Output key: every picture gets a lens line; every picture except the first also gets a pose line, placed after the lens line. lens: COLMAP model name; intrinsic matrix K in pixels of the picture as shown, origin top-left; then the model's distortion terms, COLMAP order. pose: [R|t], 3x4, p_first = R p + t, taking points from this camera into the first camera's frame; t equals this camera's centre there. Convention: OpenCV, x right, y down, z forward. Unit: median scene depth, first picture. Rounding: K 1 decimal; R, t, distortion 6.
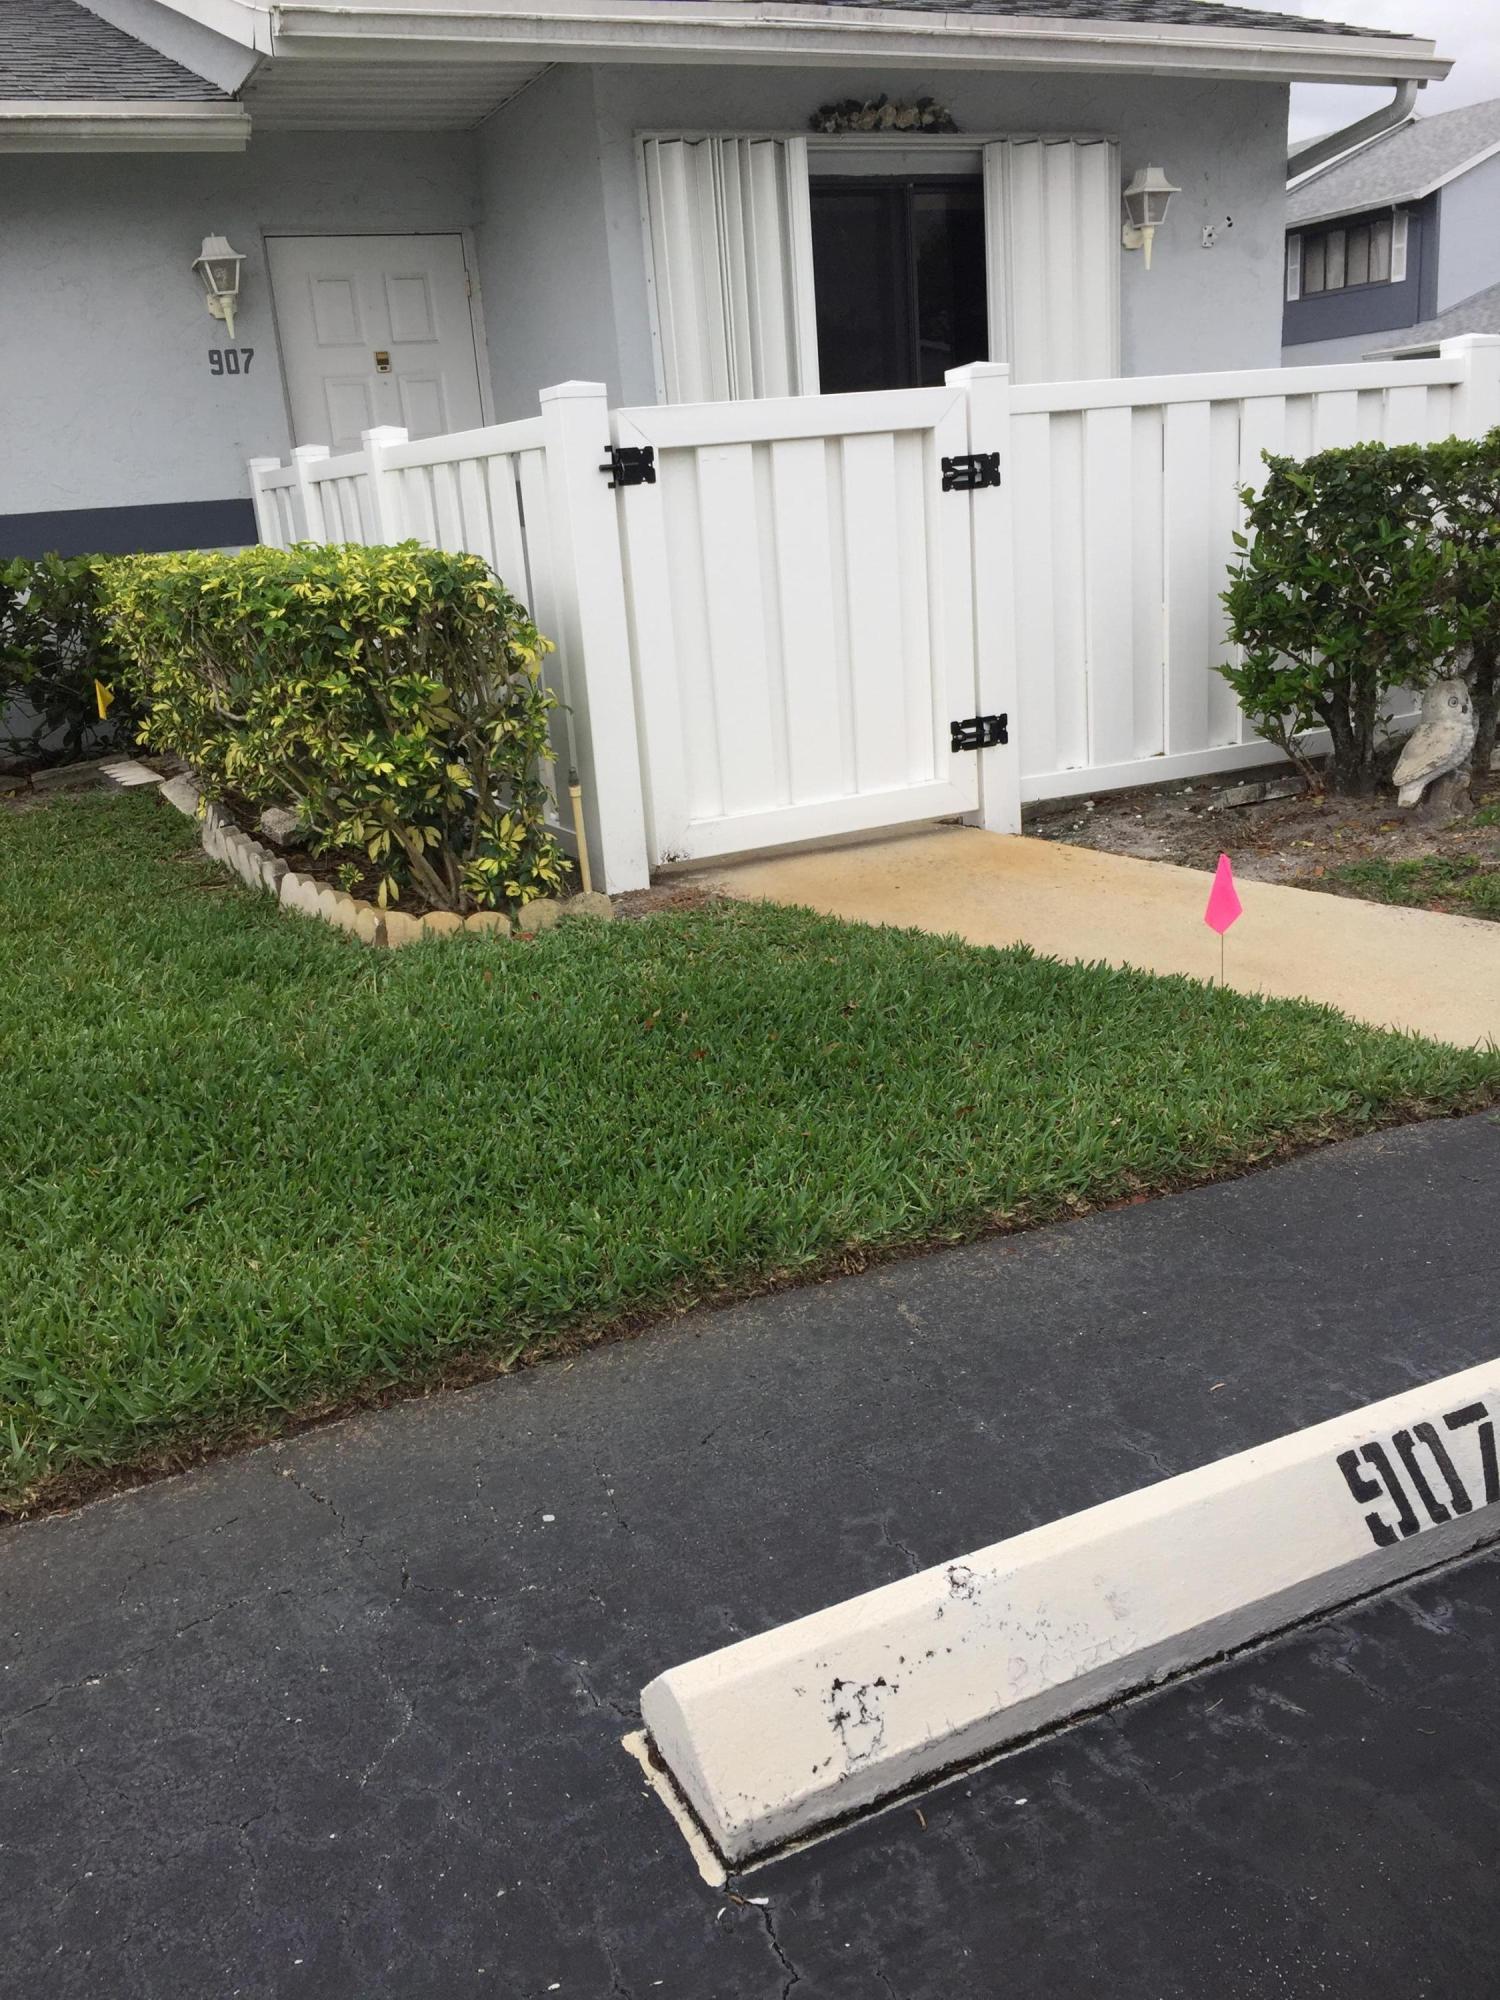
lens RADIAL K [[1697.8, 0, 736.3], [0, 1697.8, 993.6], [0, 0, 1]] dist [0.055736, -0.042869]
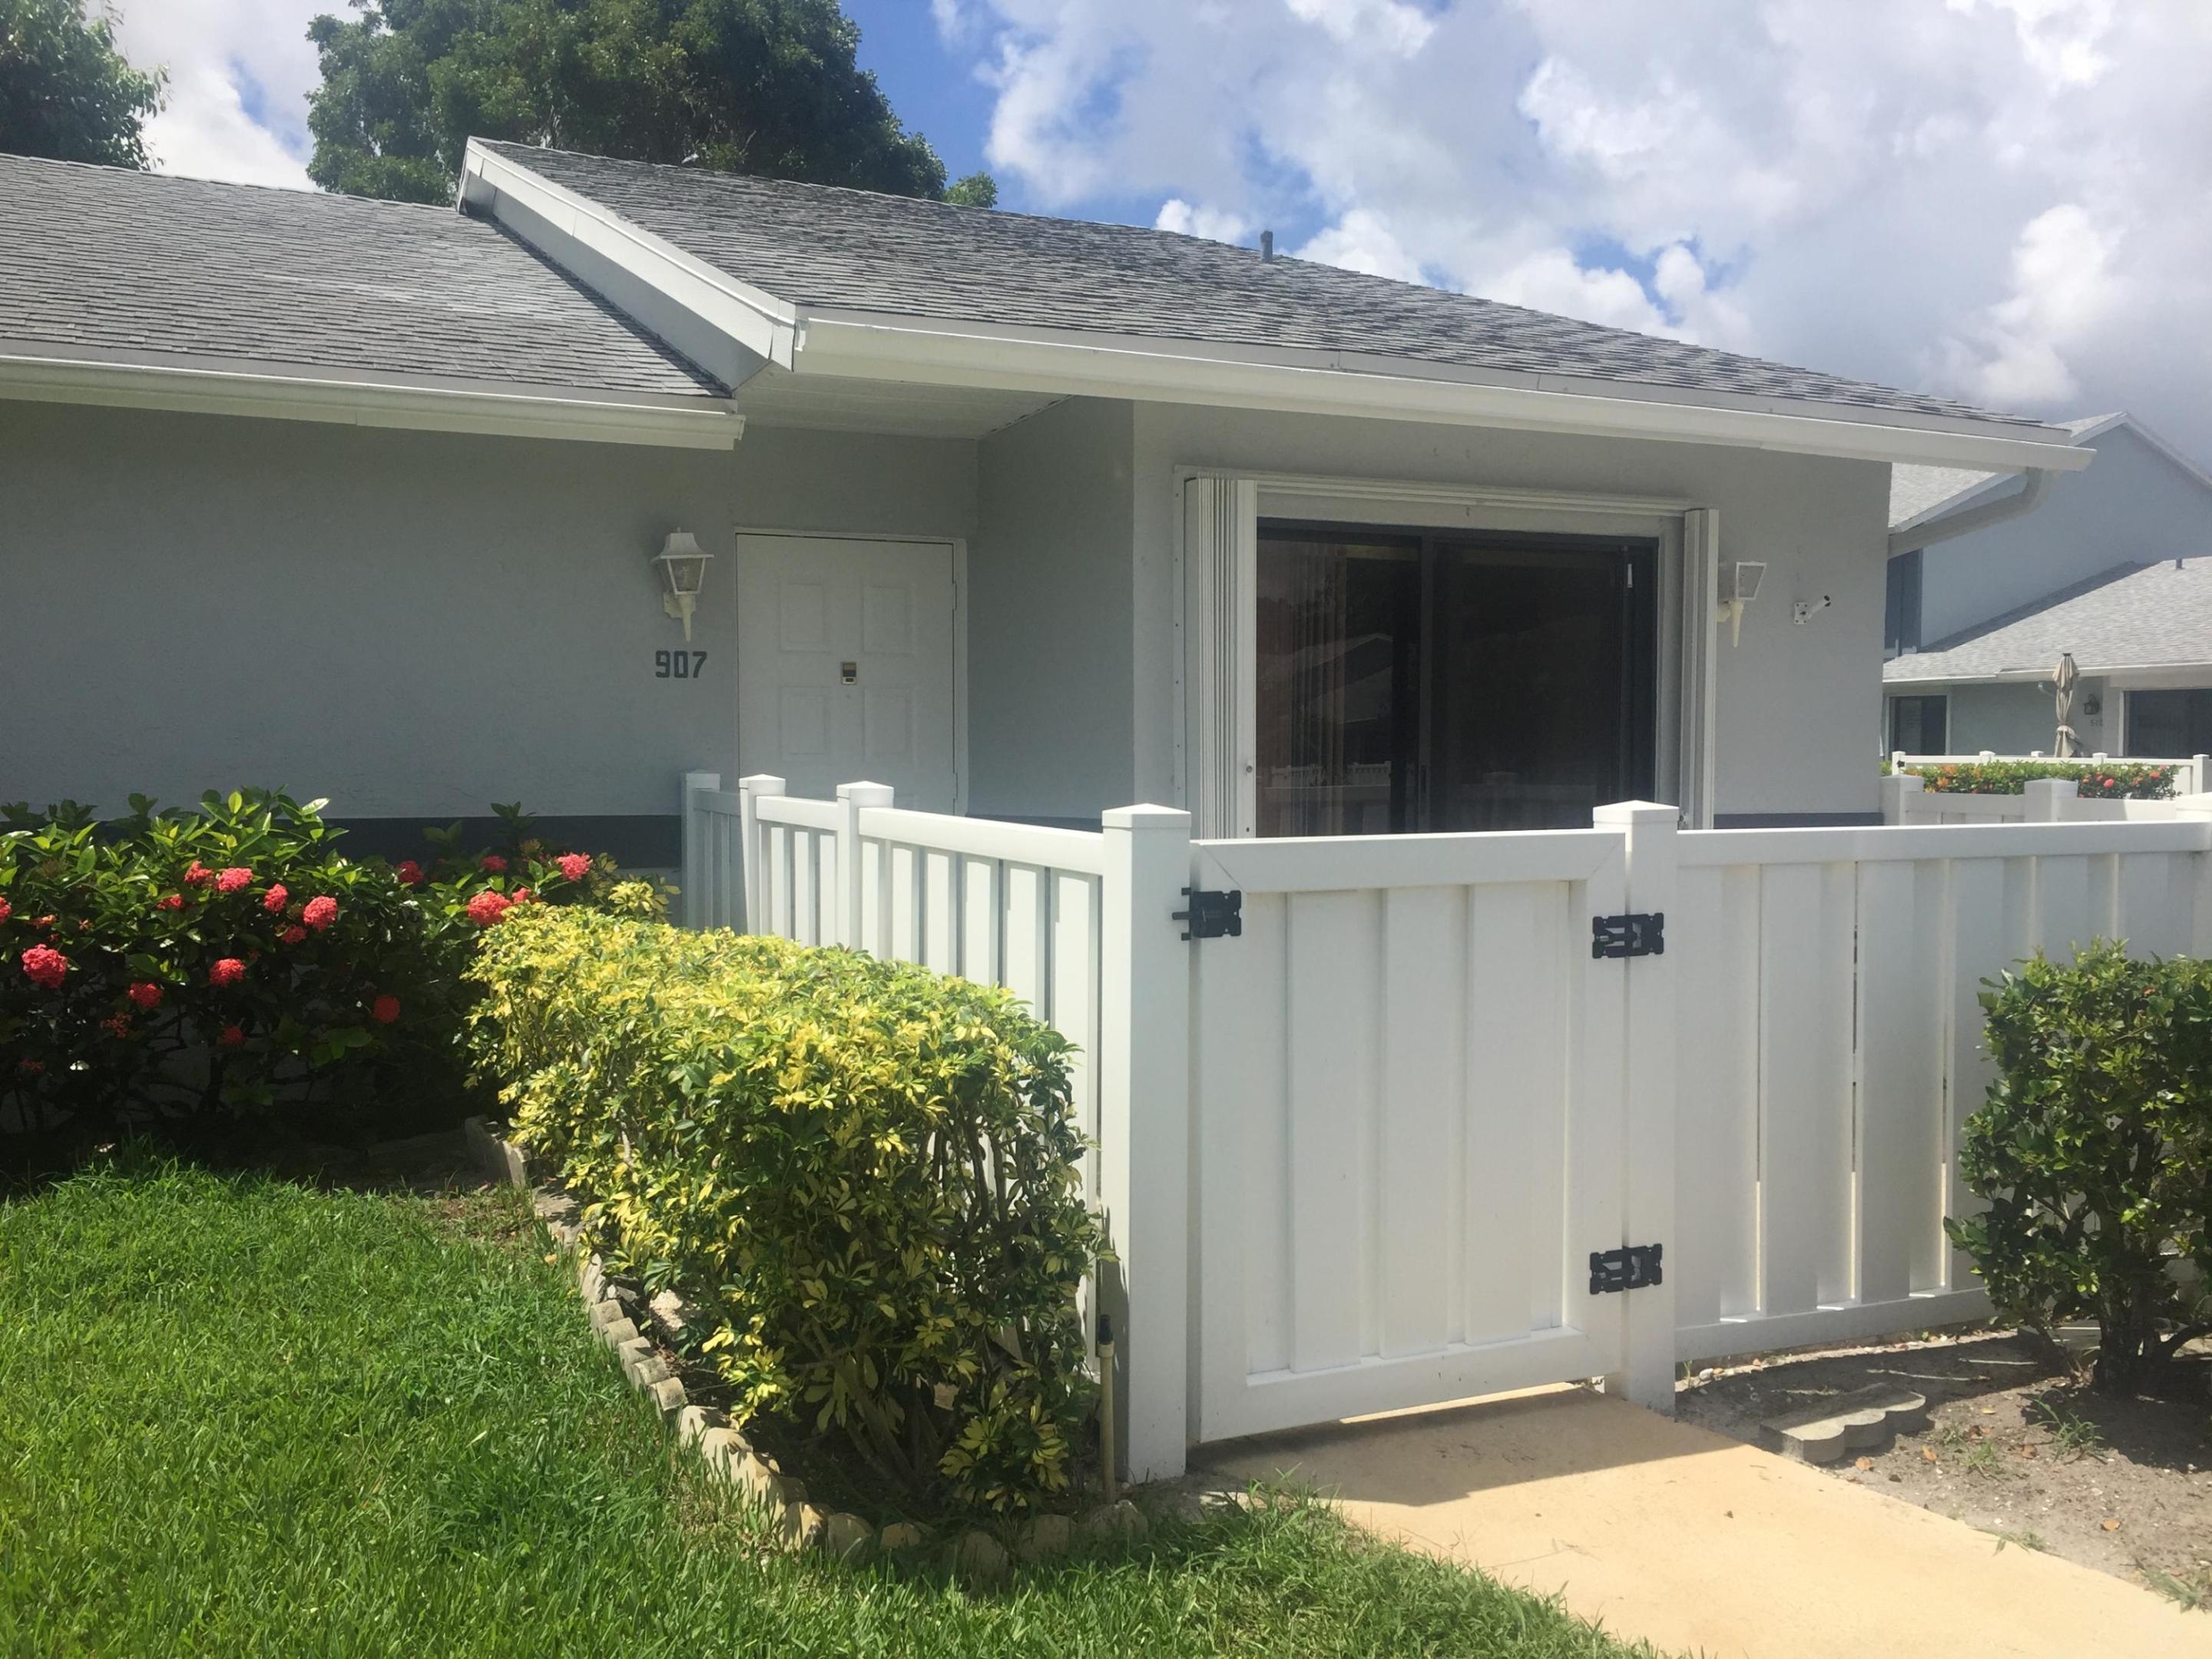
lens RADIAL K [[1877.8, 0, 1115.0], [0, 1877.8, 838.7], [0, 0, 1]] dist [0.055736, -0.042869]
pose [[0.996580, 0.080651, -0.017991, -0.081901], [-0.082615, 0.967805, -0.237755, -0.120716], [-0.001764, 0.238428, 0.971159, 0.149152]]
